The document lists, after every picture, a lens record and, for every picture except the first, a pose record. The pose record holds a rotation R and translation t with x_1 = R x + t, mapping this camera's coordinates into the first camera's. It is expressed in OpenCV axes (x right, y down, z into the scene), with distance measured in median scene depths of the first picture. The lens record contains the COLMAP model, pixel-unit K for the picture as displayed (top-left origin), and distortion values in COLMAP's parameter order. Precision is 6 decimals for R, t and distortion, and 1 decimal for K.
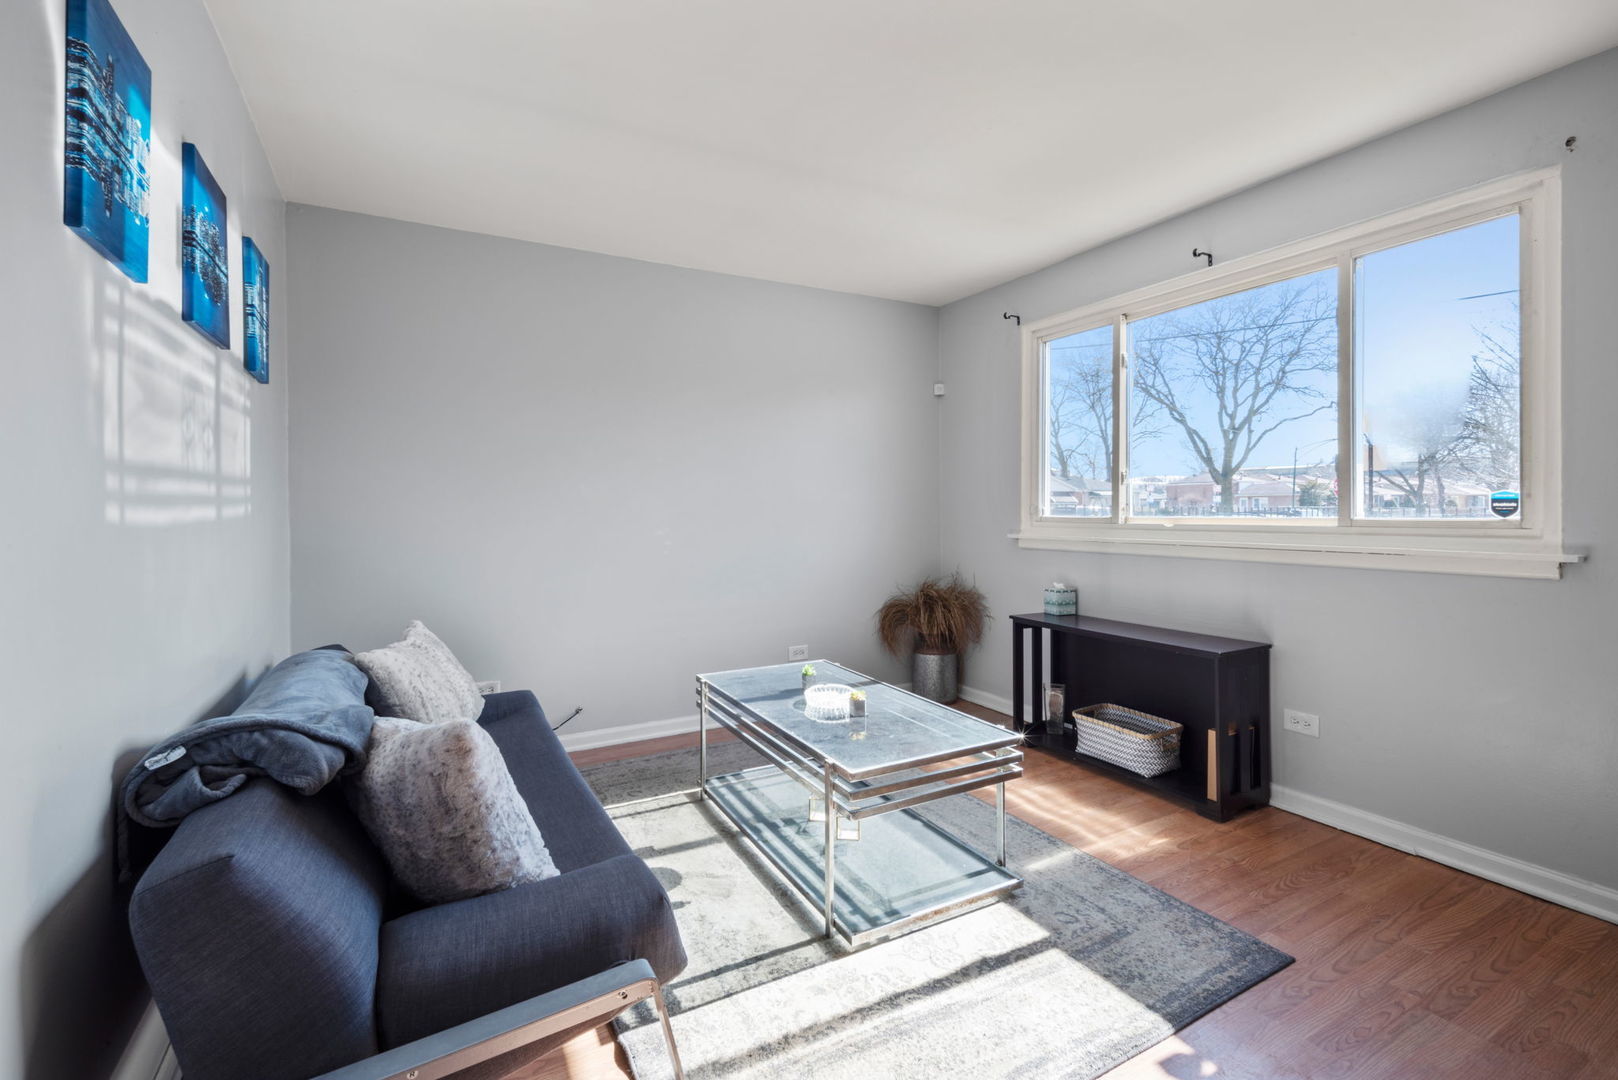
lens RADIAL K [[715.1, 0, 810.1], [0, 715.1, 508.1], [0, 0, 1]] dist [0.003397, 0.000058]
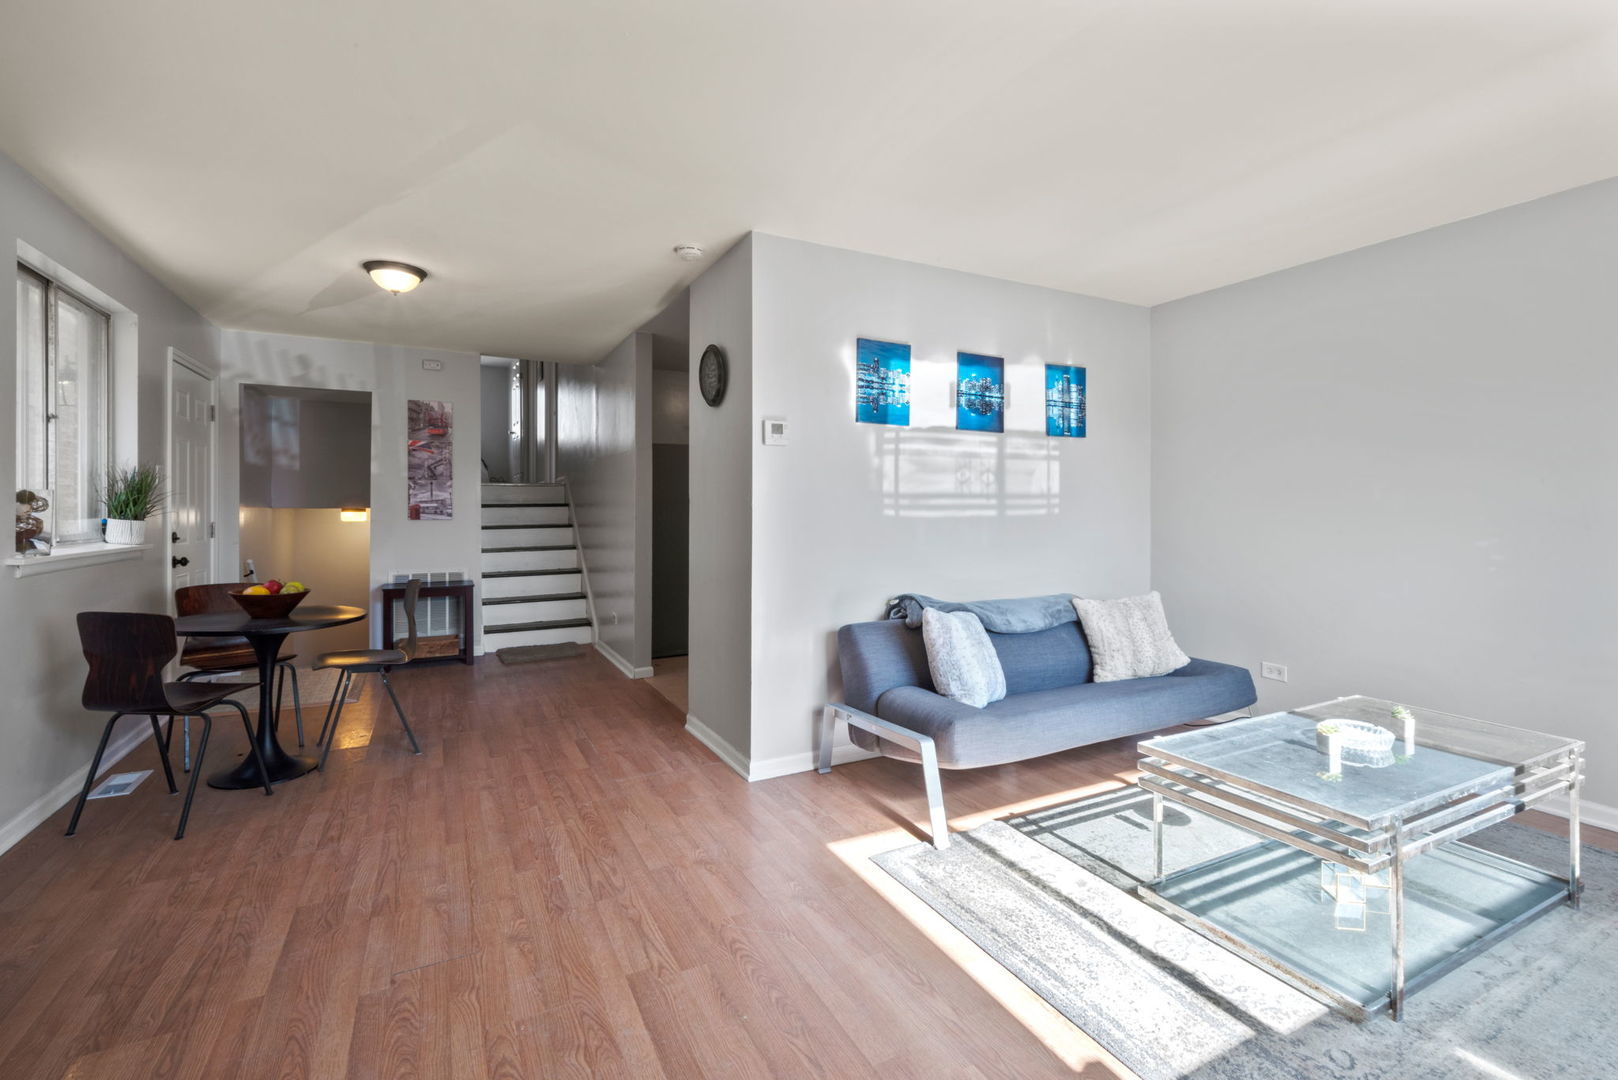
lens RADIAL K [[715.1, 0, 810.1], [0, 715.1, 508.1], [0, 0, 1]] dist [0.003397, 0.000058]
pose [[-0.016013, 0.007831, -0.999841, 1.278217], [-0.003726, 0.999962, 0.007892, -0.021411], [0.999865, 0.003852, -0.015983, 0.503867]]
